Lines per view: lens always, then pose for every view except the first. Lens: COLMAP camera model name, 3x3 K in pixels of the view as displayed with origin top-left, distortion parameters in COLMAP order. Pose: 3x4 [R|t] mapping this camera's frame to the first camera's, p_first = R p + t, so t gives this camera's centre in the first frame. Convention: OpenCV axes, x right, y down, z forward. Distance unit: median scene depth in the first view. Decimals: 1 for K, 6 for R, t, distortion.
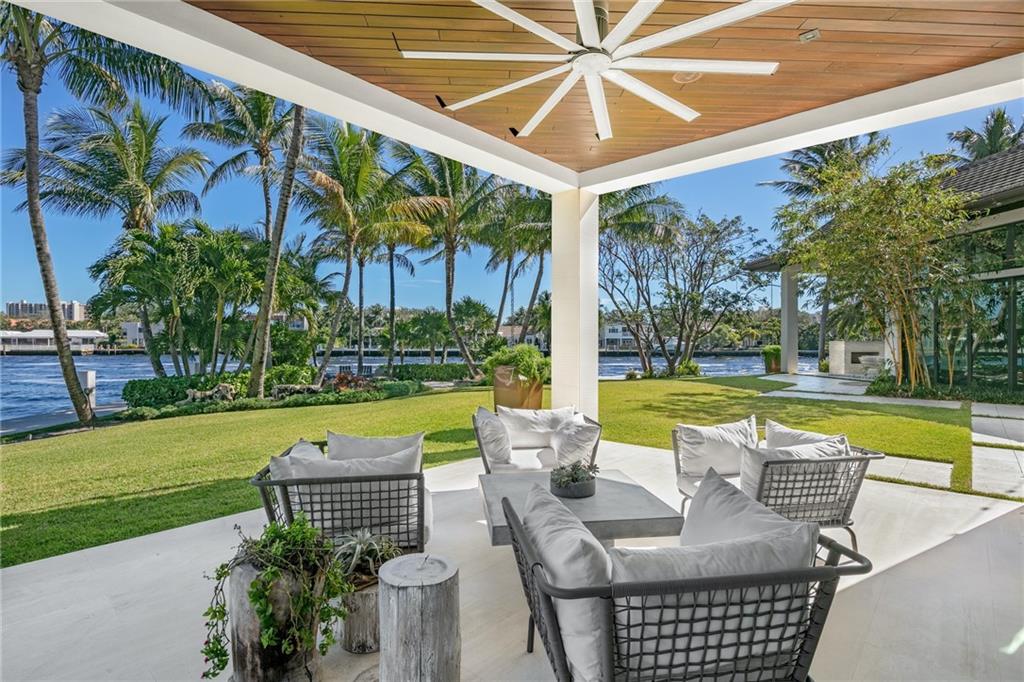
lens RADIAL K [[502.4, 0, 510.6], [0, 502.4, 342.4], [0, 0, 1]] dist [0.001044, -0.003320]
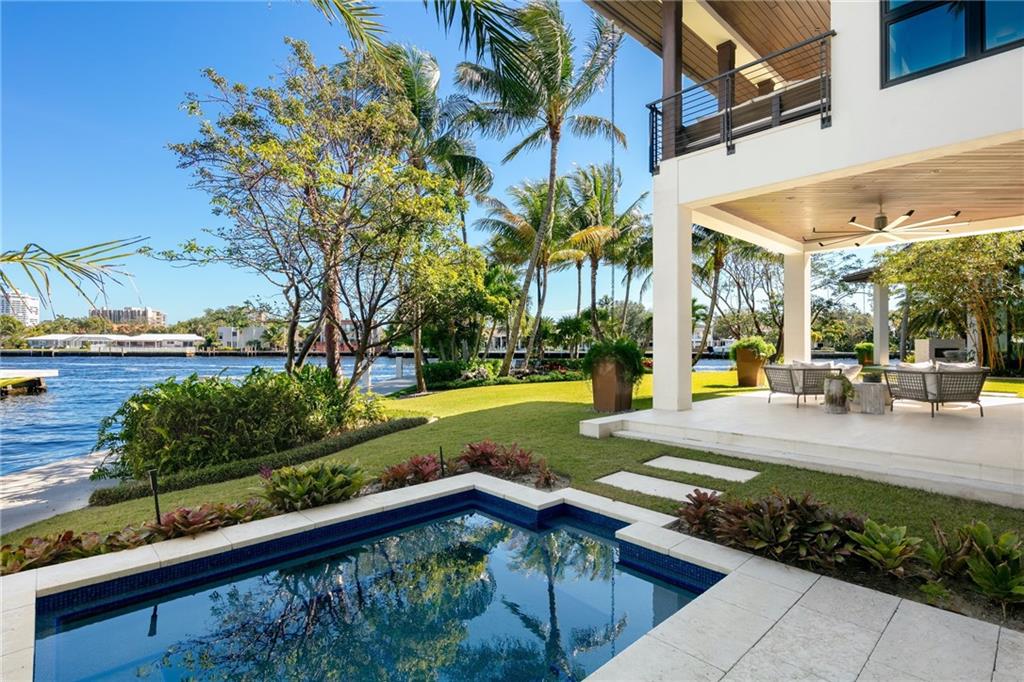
lens RADIAL K [[502.4, 0, 513.4], [0, 502.4, 339.8], [0, 0, 1]] dist [0.001044, -0.003320]
pose [[0.996990, -0.001302, -0.077518, -0.194398], [0.000353, 0.999925, -0.012259, 0.010686], [0.077528, 0.012195, 0.996916, -0.231390]]
